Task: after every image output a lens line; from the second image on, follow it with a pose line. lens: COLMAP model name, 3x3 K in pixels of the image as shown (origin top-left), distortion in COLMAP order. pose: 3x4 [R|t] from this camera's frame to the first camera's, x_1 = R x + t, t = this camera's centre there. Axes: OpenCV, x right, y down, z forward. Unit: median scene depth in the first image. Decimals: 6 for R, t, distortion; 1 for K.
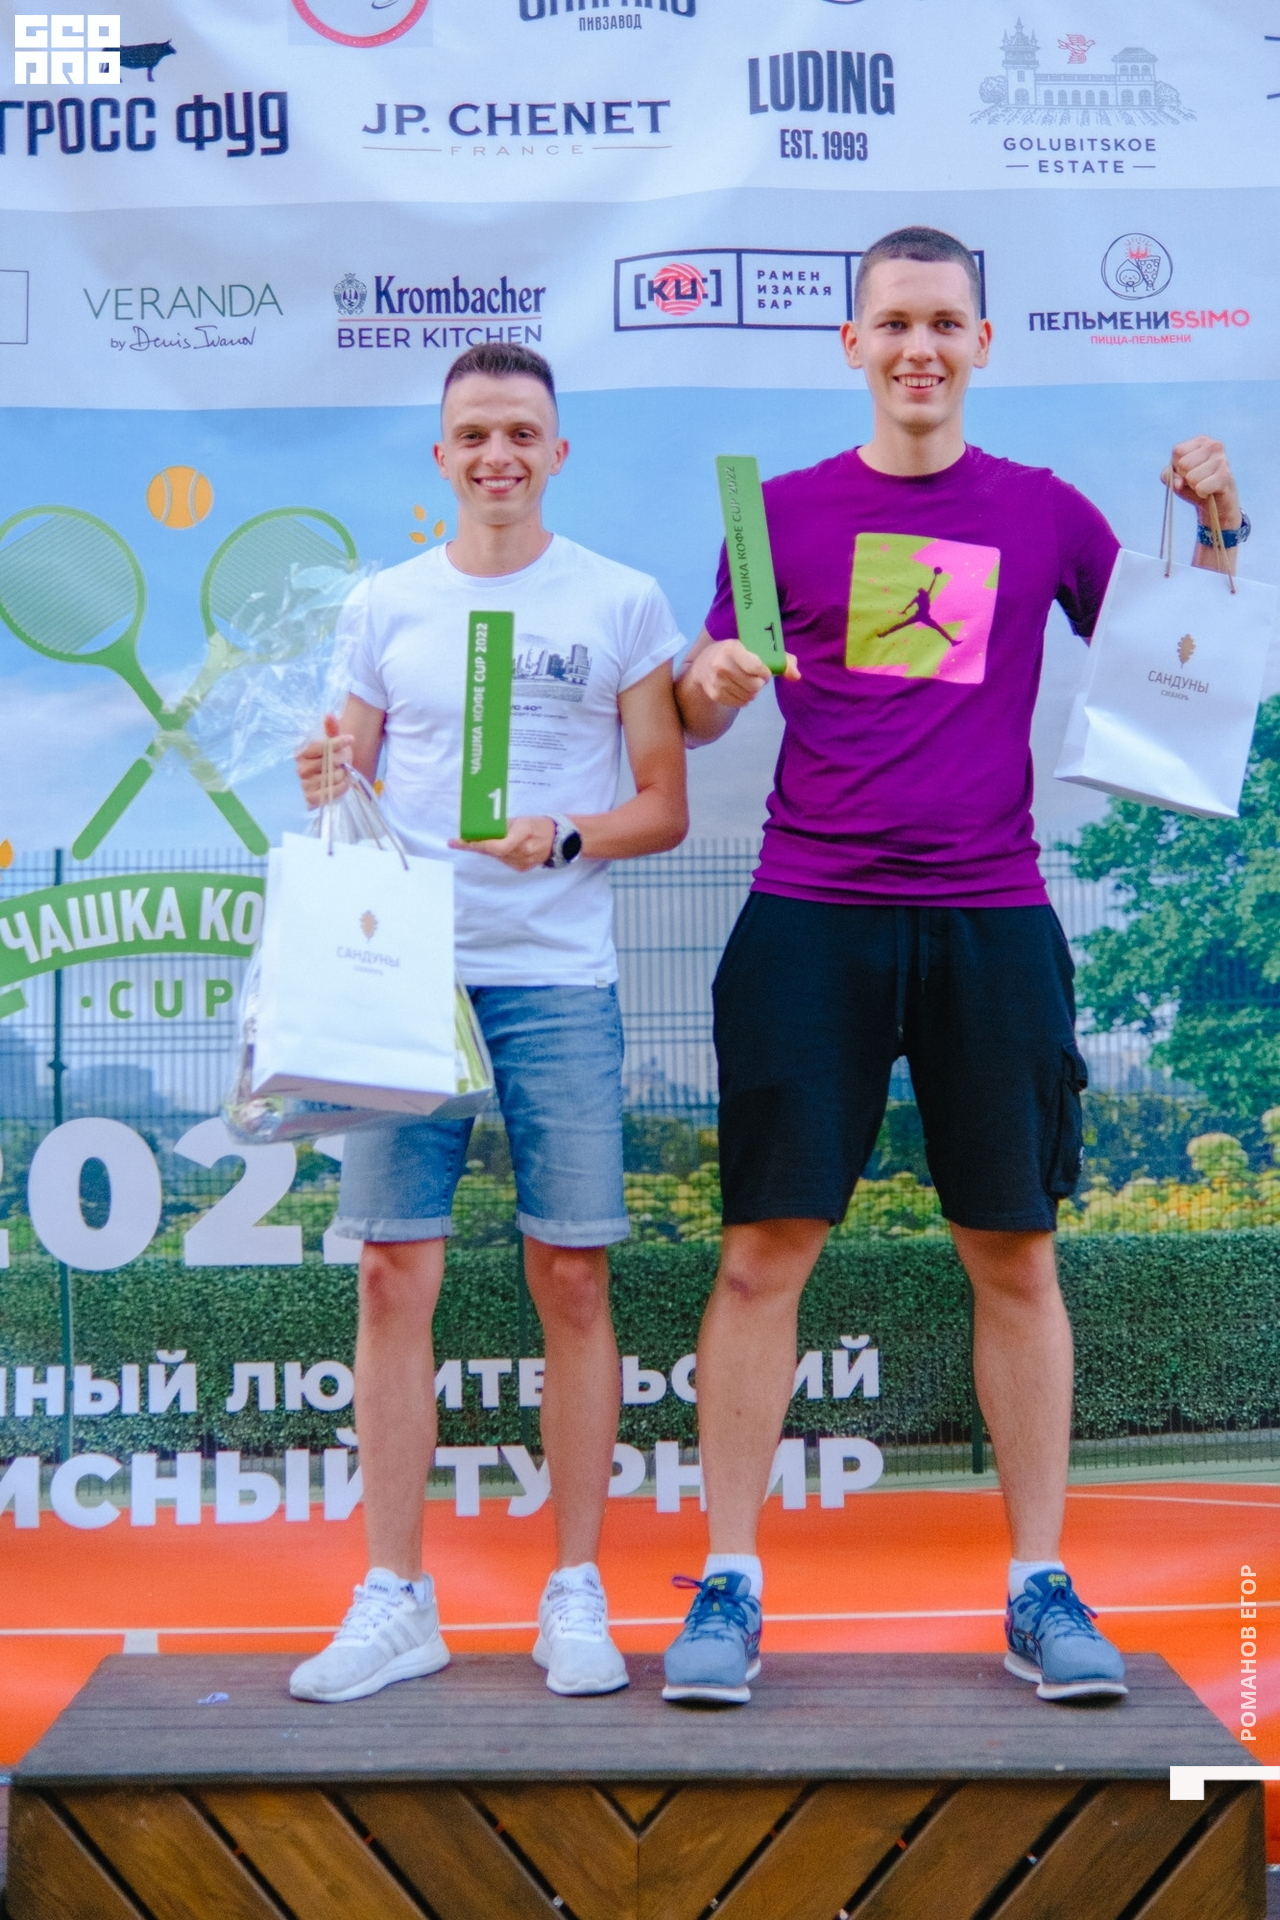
lens RADIAL K [[2814.4, 0, 643.9], [0, 2814.4, 931.3], [0, 0, 1]] dist [0.009634, 0.046017]
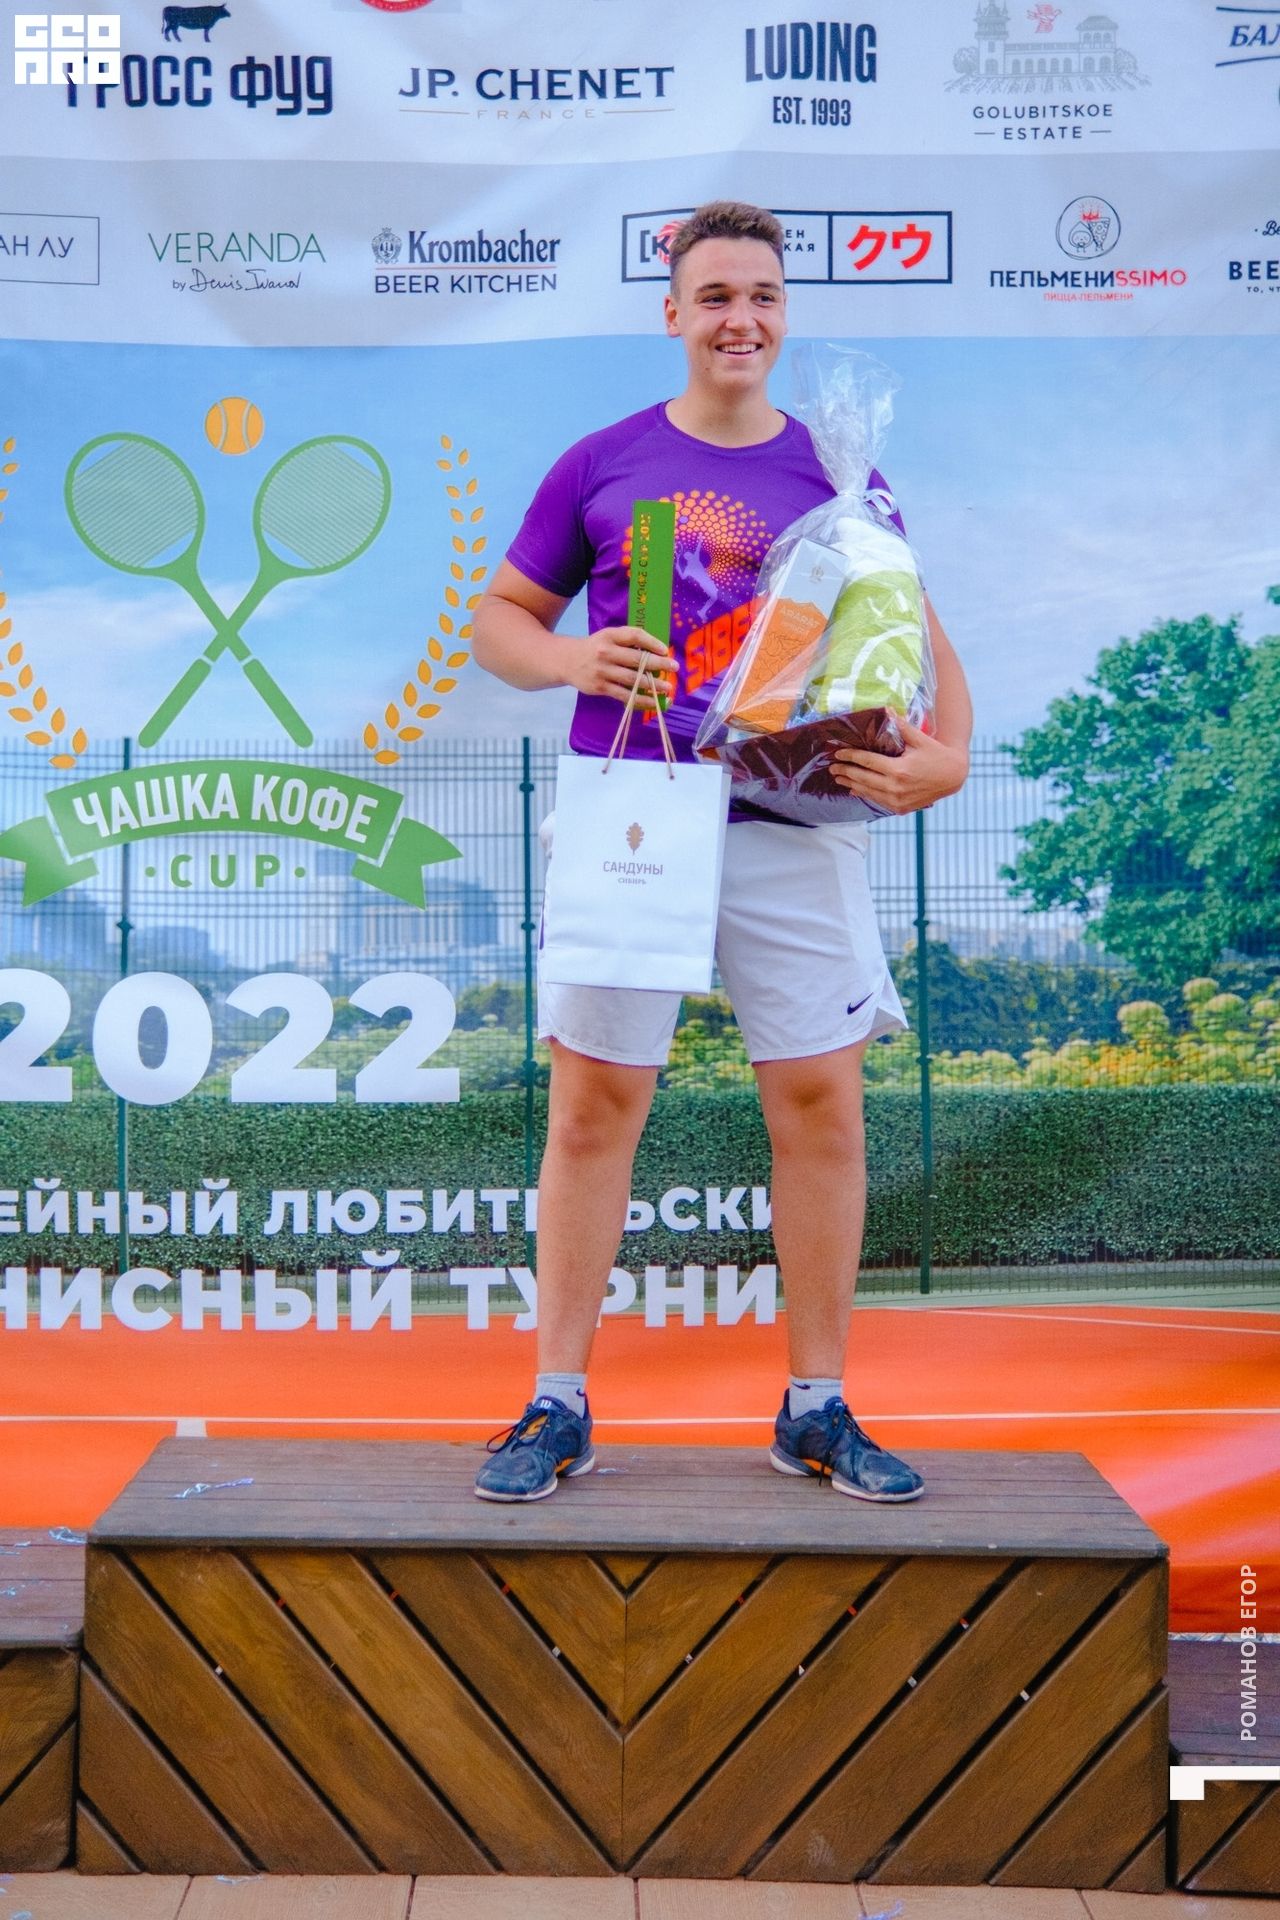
lens RADIAL K [[3914.0, 0, 681.1], [0, 3914.0, 954.2], [0, 0, 1]] dist [-0.031073, 0.136598]
pose [[0.999892, 0.014503, -0.002451, 0.021299], [-0.014314, 0.997807, 0.064617, -0.046523], [0.003383, -0.064575, 0.997907, -0.575688]]
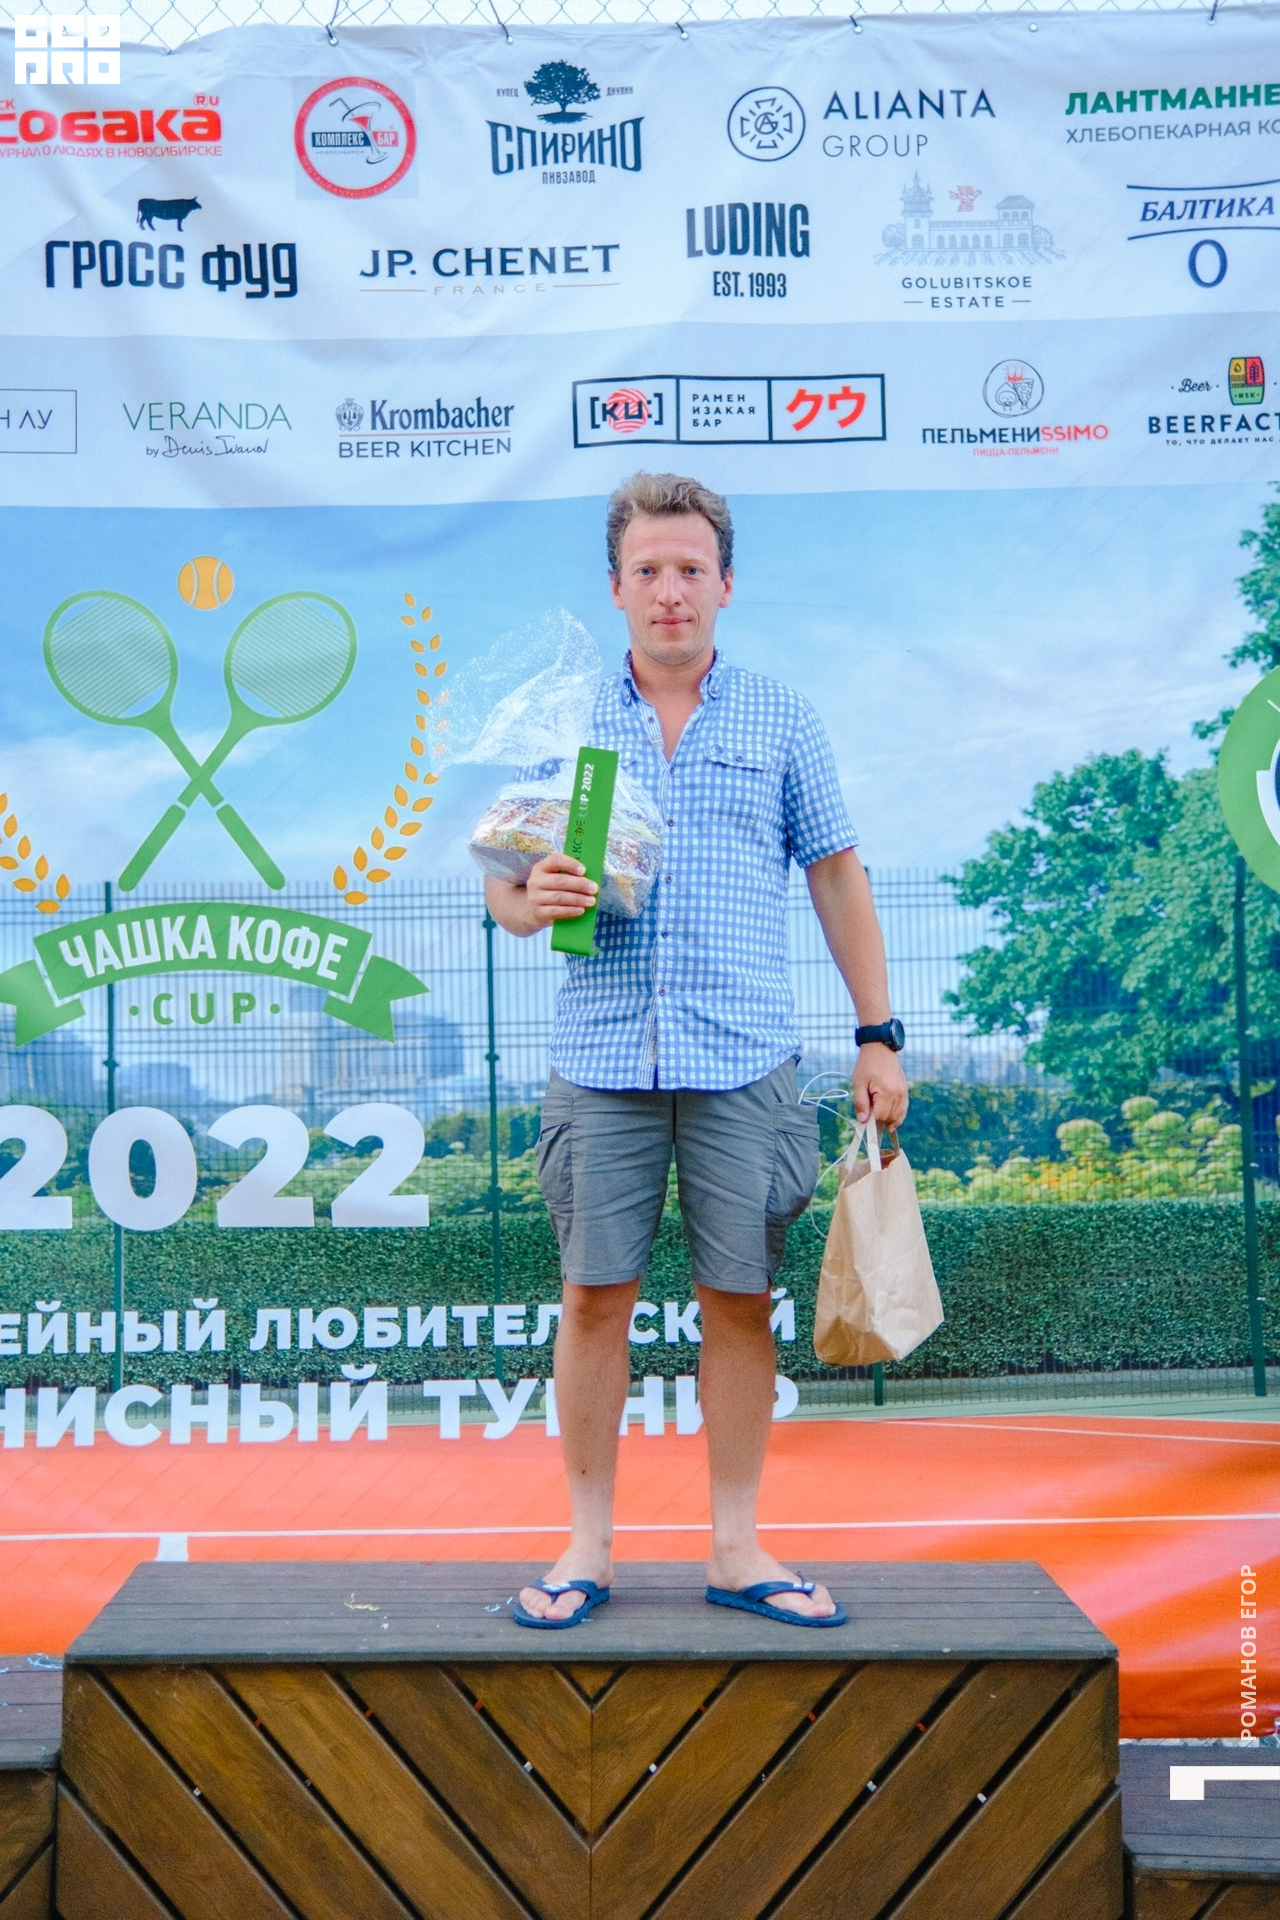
lens RADIAL K [[2814.4, 0, 643.9], [0, 2814.4, 931.3], [0, 0, 1]] dist [0.009634, 0.046017]
pose [[0.999970, -0.000850, 0.007637, 0.010428], [0.000784, 0.999962, 0.008681, -0.018178], [-0.007645, -0.008674, 0.999933, -0.186995]]
